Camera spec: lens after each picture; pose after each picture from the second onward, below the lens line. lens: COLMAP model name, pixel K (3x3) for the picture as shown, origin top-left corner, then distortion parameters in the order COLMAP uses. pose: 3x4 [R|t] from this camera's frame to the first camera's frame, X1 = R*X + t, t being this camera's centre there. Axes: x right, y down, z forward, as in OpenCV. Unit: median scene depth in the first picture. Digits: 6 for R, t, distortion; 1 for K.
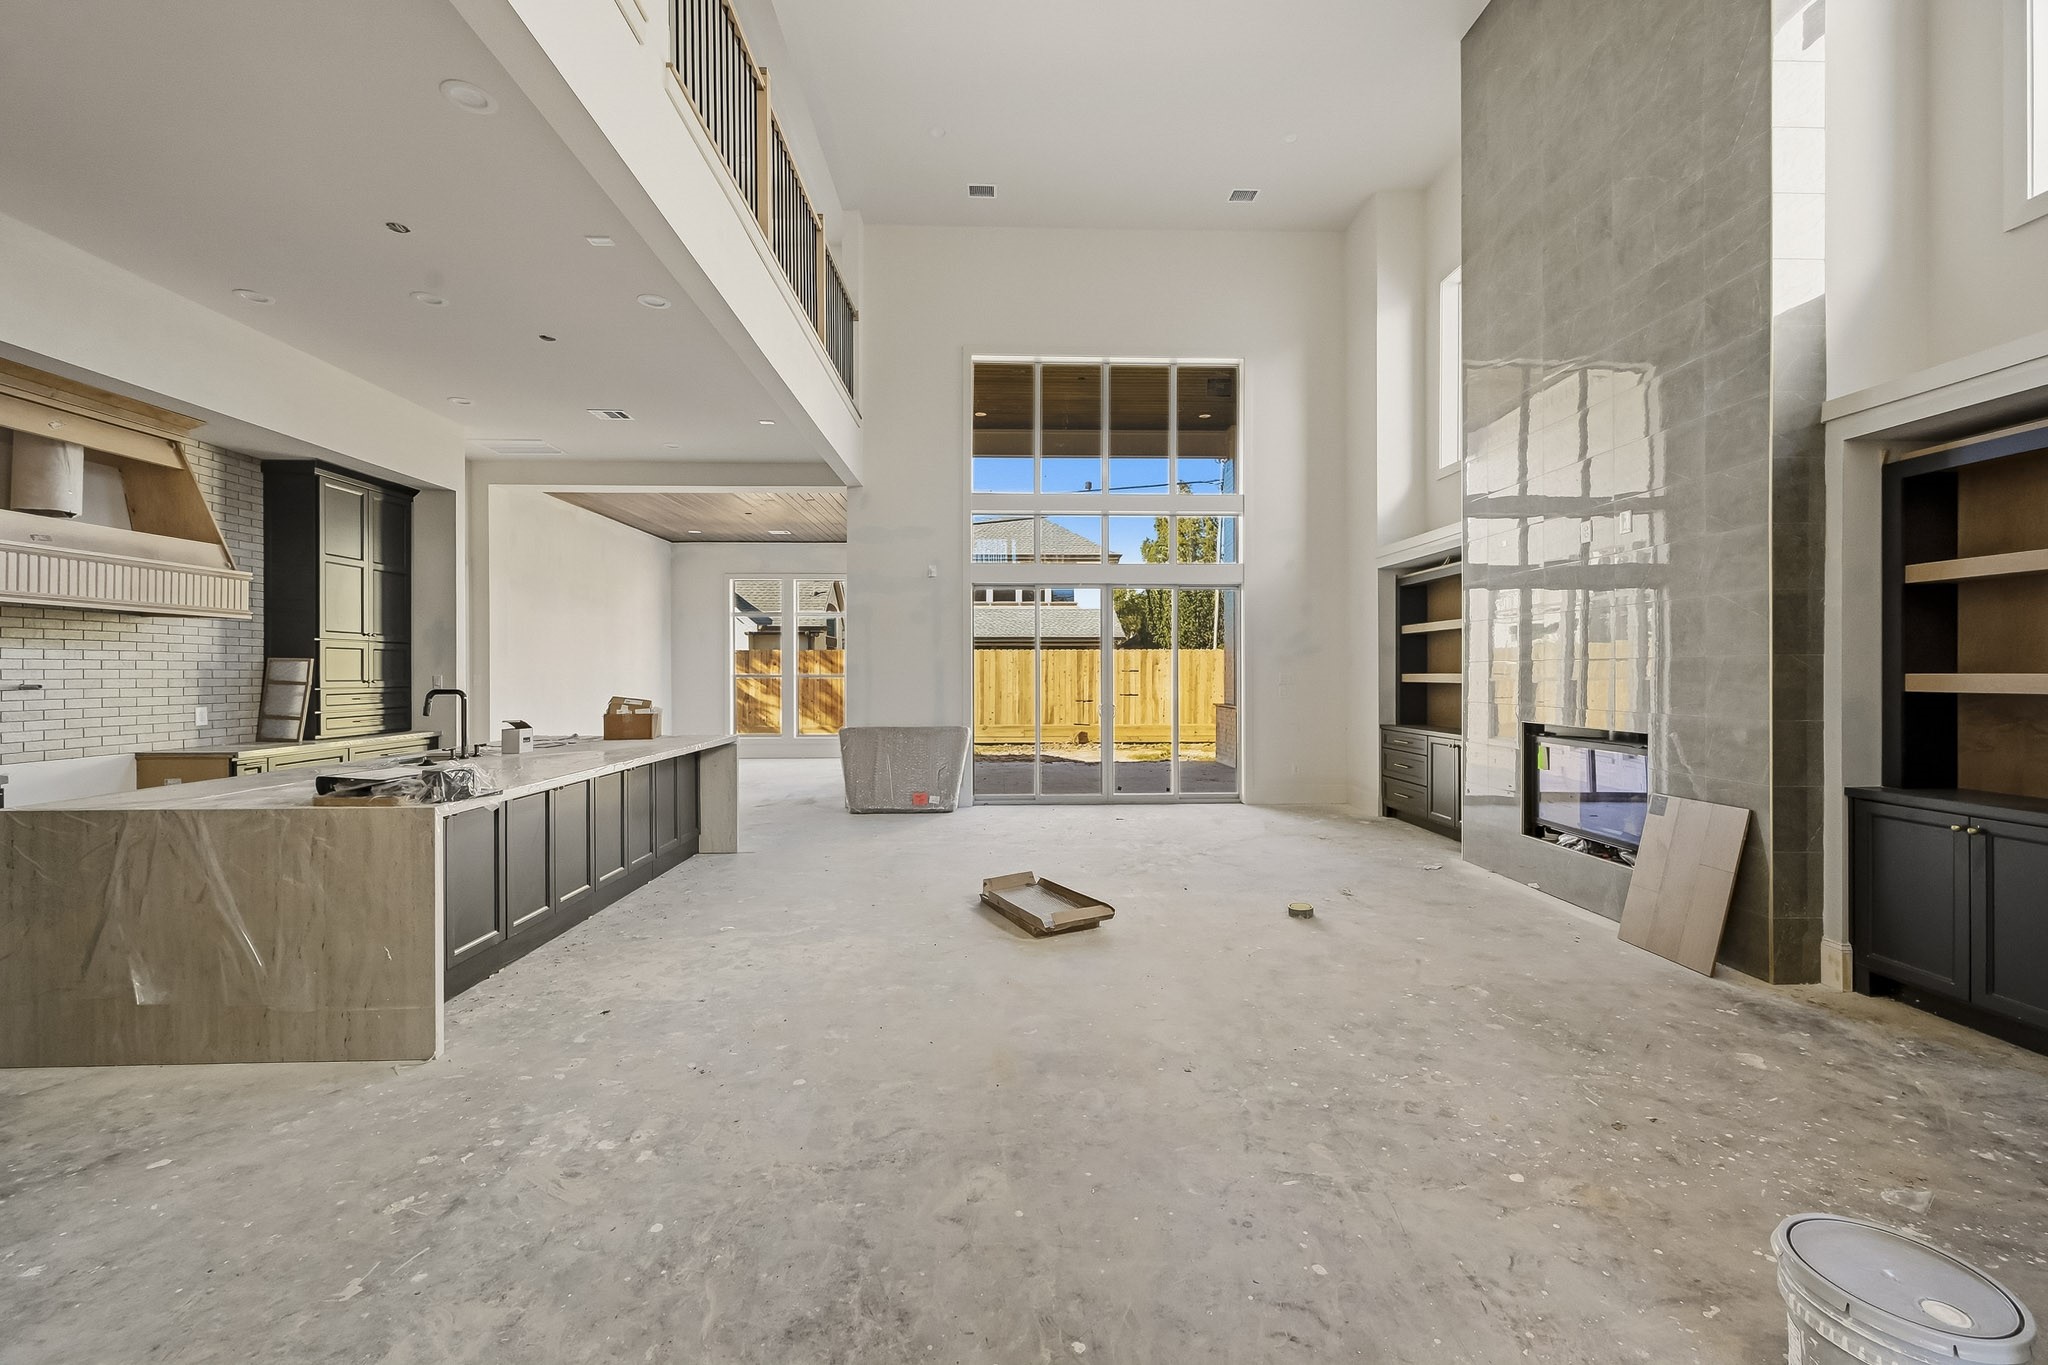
lens RADIAL K [[809.1, 0, 1019.8], [0, 809.1, 671.8], [0, 0, 1]] dist [-0.001083, 0.000742]
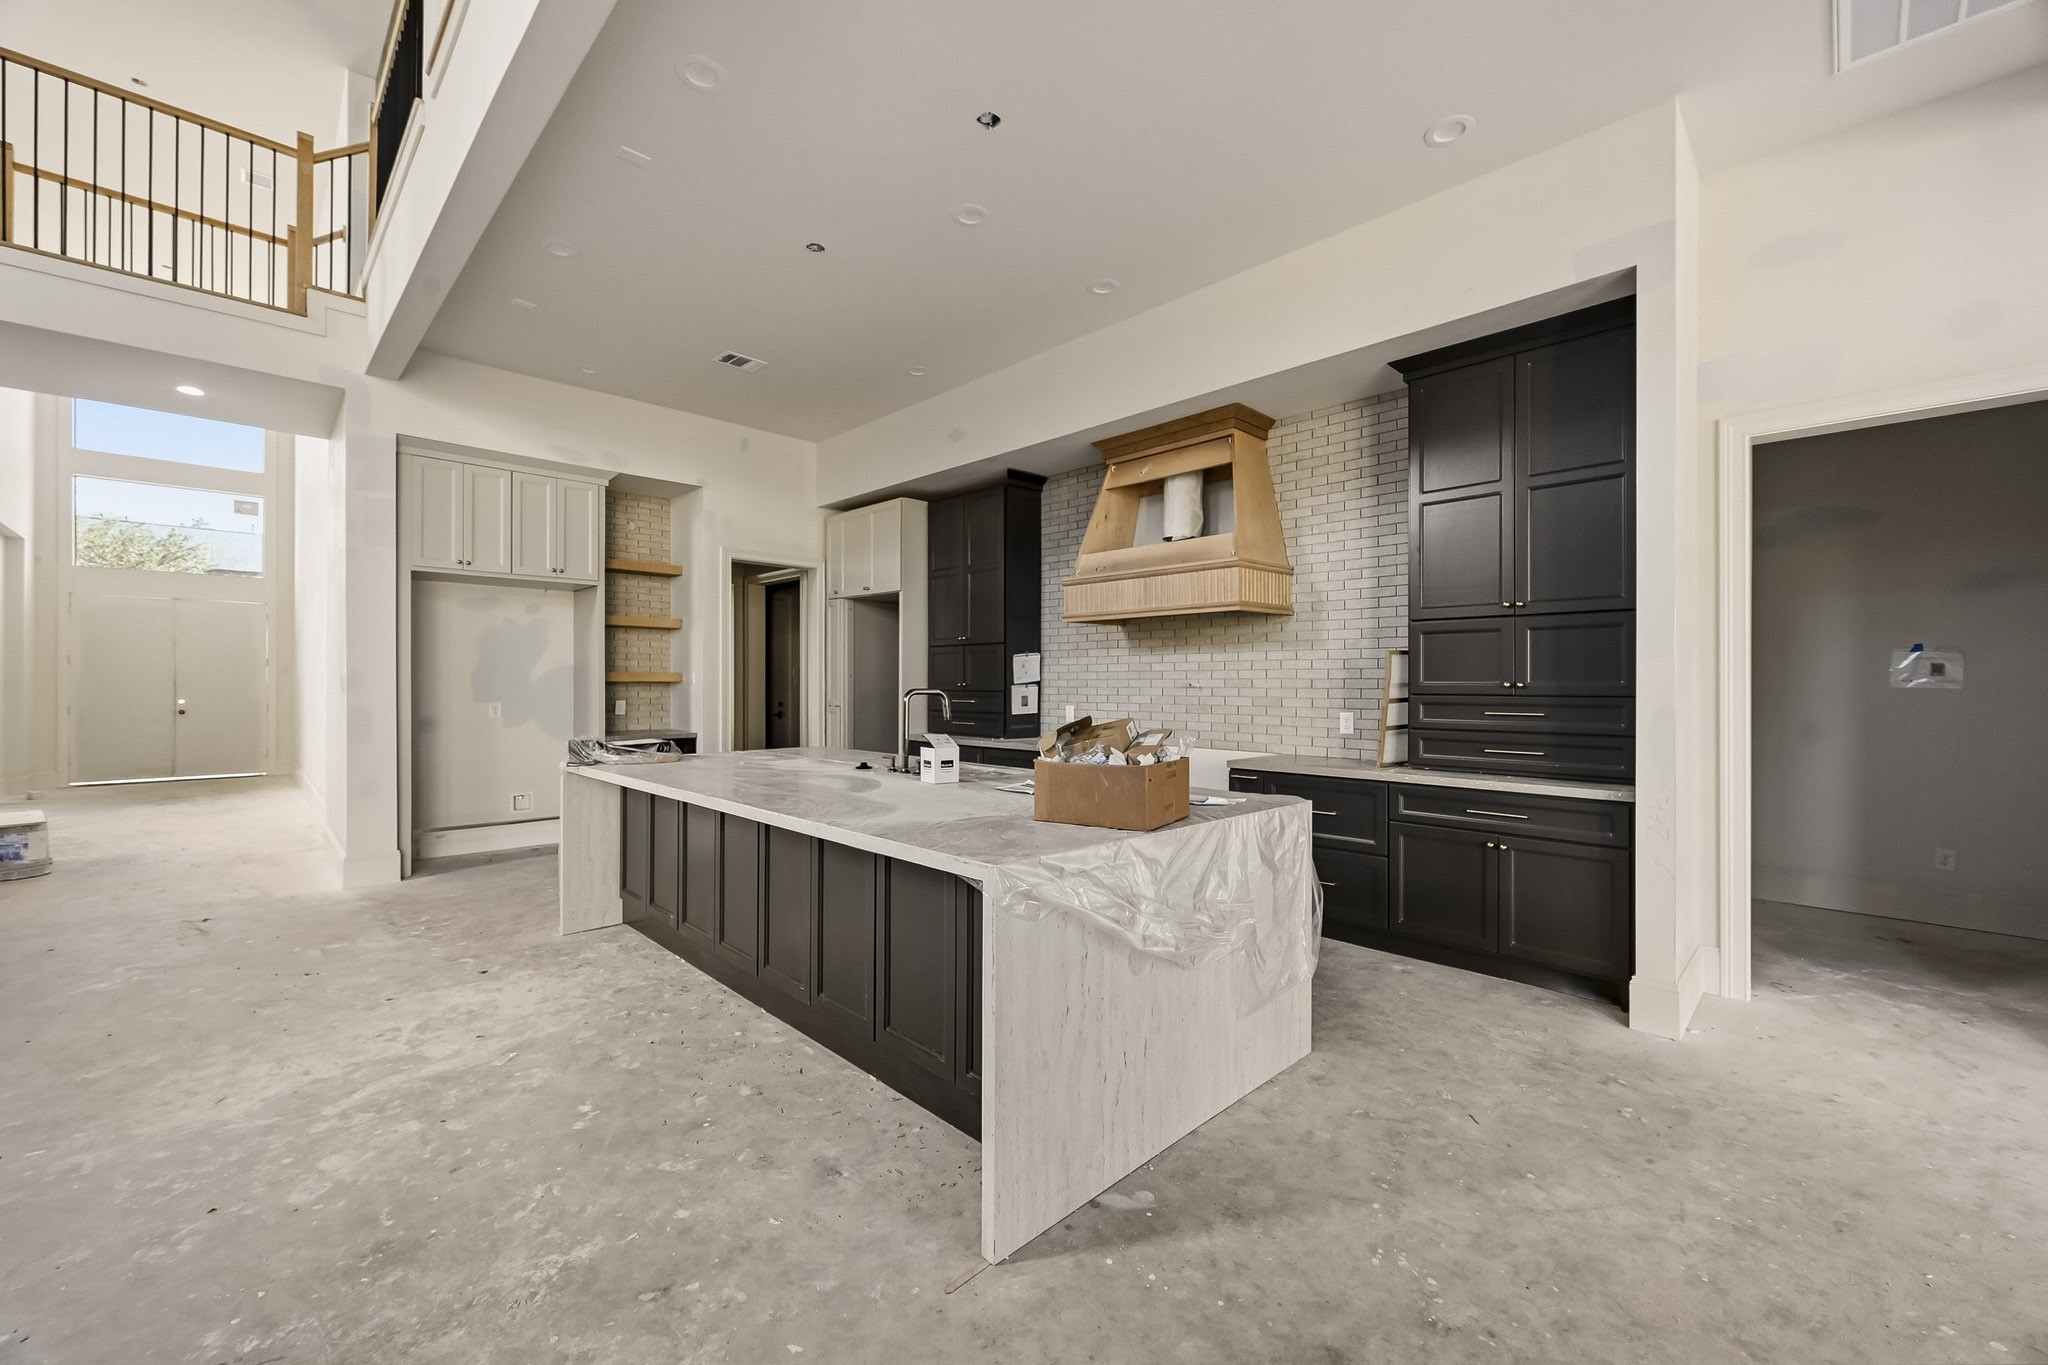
lens RADIAL K [[809.1, 0, 1021.8], [0, 809.1, 684.3], [0, 0, 1]] dist [-0.001083, 0.000742]
pose [[-0.731719, 0.000047, -0.681606, -0.191397], [-0.000379, 1.000000, 0.000476, 0.014902], [0.681606, 0.000606, -0.731719, 1.509016]]
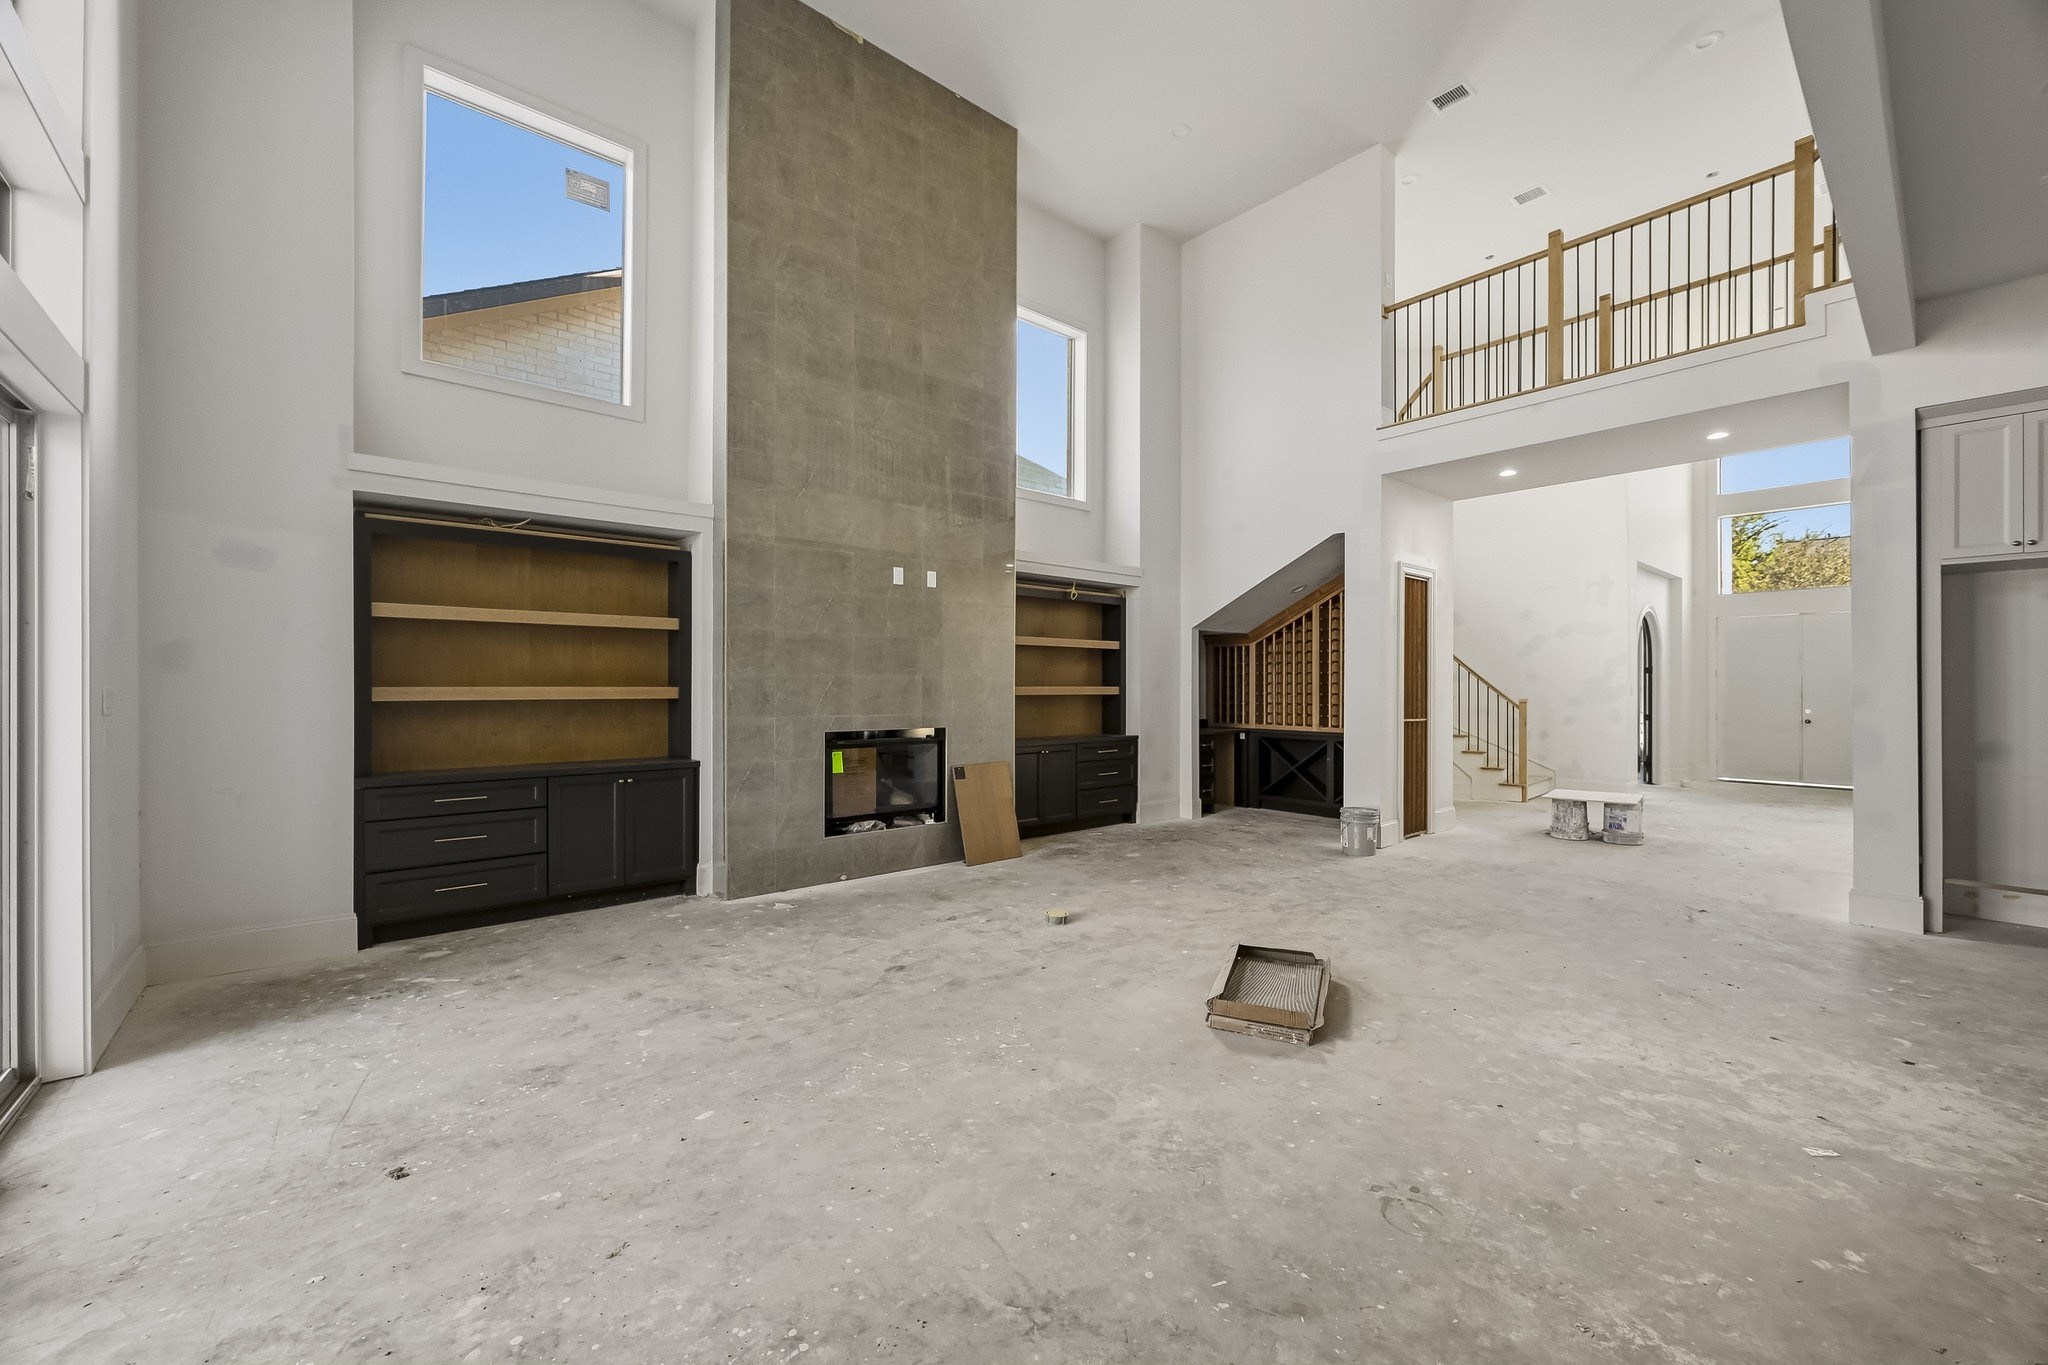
lens RADIAL K [[809.1, 0, 1025.8], [0, 809.1, 680.1], [0, 0, 1]] dist [-0.001083, 0.000742]
pose [[-0.631243, 0.004290, 0.775573, -0.384819], [-0.003602, 0.999958, -0.008462, 0.003170], [-0.775576, -0.008135, -0.631201, 1.519365]]
